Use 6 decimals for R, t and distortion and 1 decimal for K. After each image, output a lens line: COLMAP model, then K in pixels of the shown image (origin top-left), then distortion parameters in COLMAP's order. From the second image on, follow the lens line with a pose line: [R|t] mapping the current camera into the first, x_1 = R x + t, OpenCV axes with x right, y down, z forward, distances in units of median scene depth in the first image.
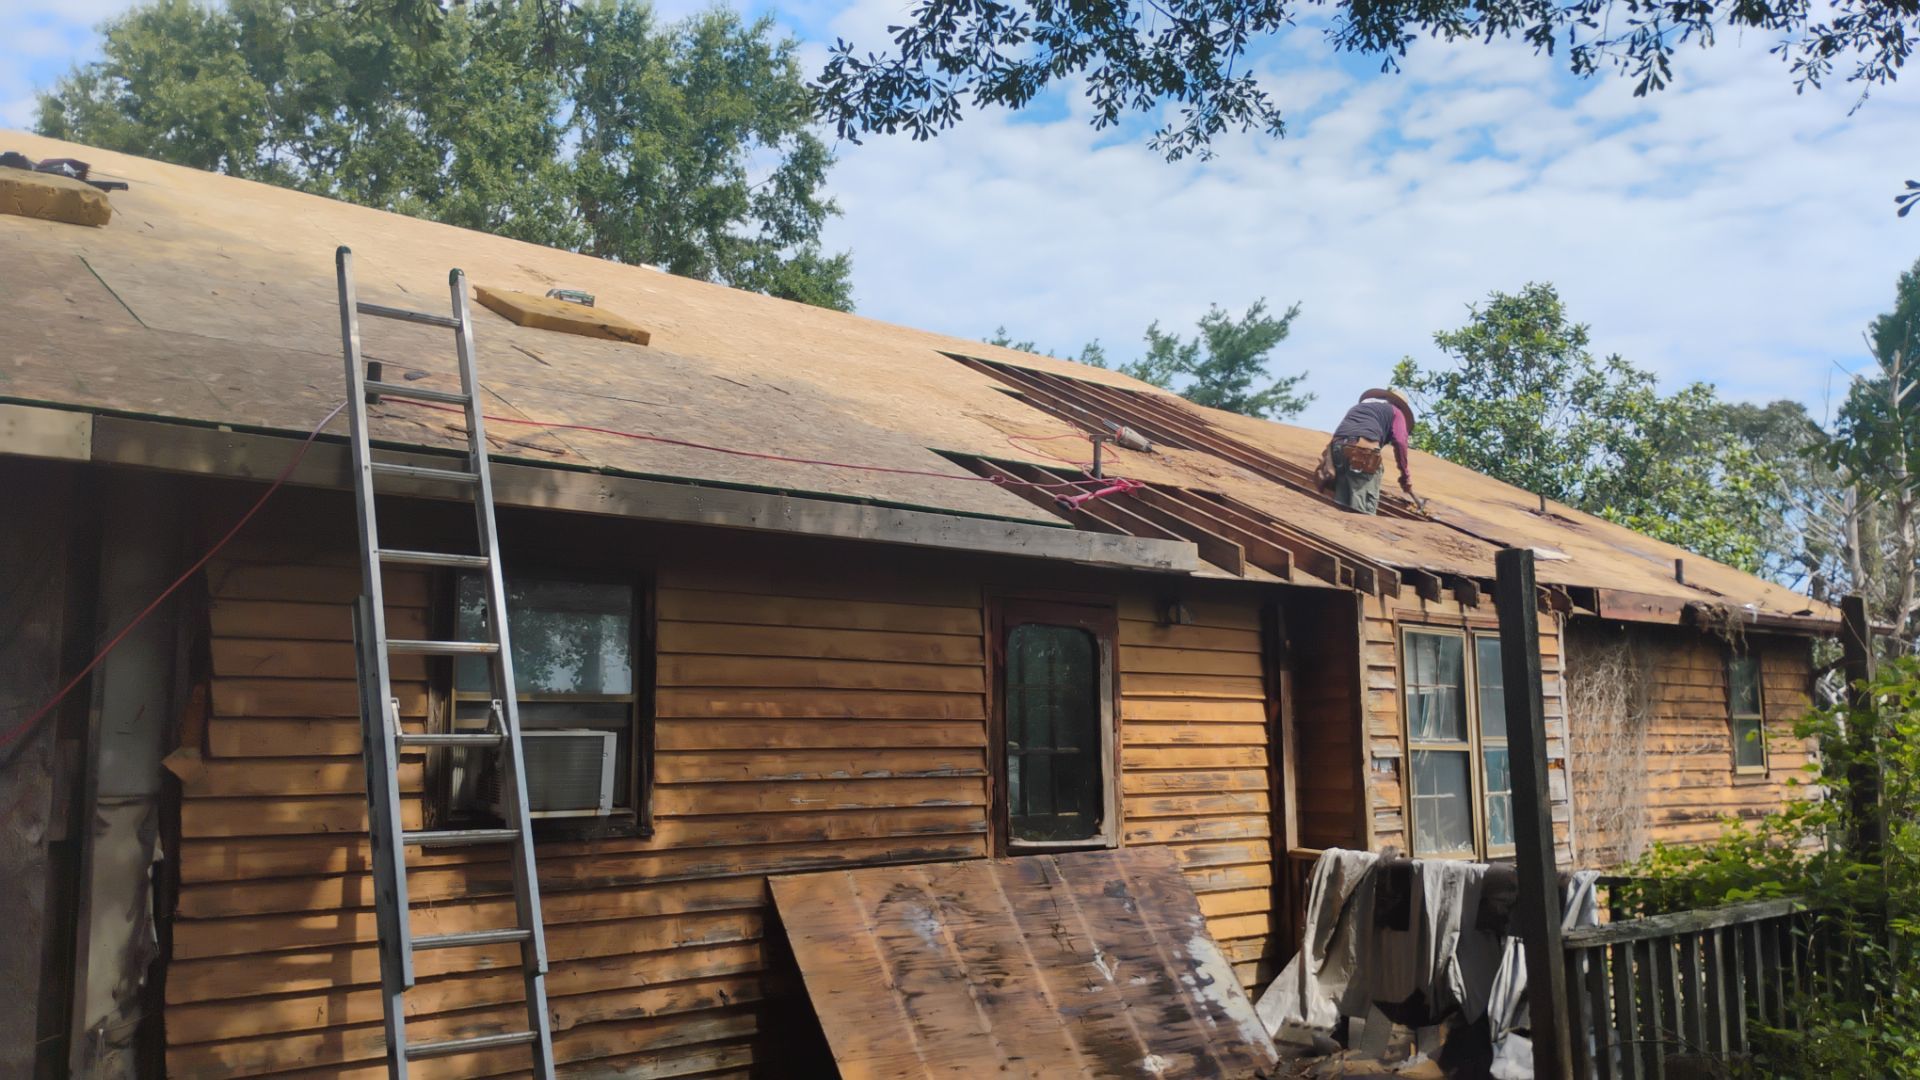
lens RADIAL K [[1614.7, 0, 976.2], [0, 1614.7, 526.4], [0, 0, 1]] dist [0.059217, -0.066965]
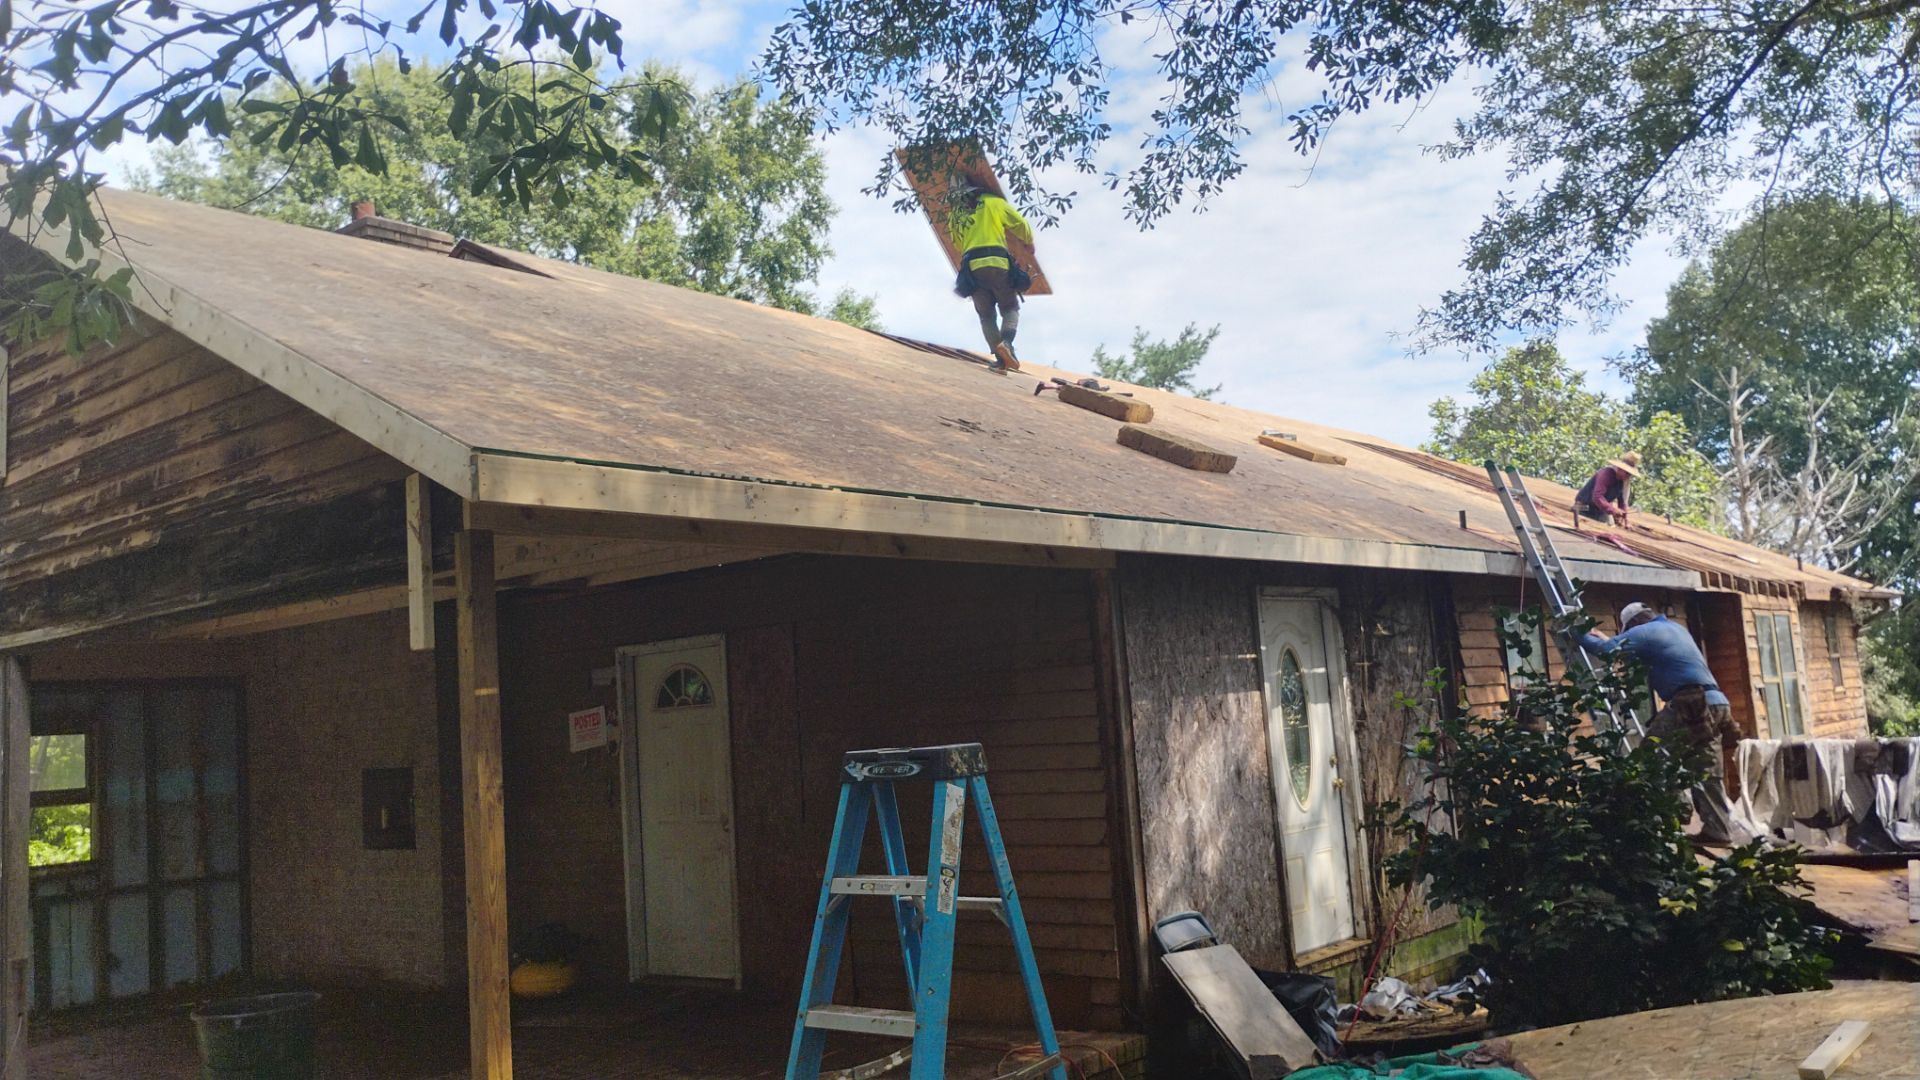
lens RADIAL K [[1614.7, 0, 992.3], [0, 1614.7, 536.9], [0, 0, 1]] dist [0.059217, -0.066965]
pose [[0.984699, -0.042240, 0.169066, -0.596586], [0.039487, 0.999028, 0.019610, -0.060466], [-0.169730, -0.012634, 0.985410, -0.411685]]
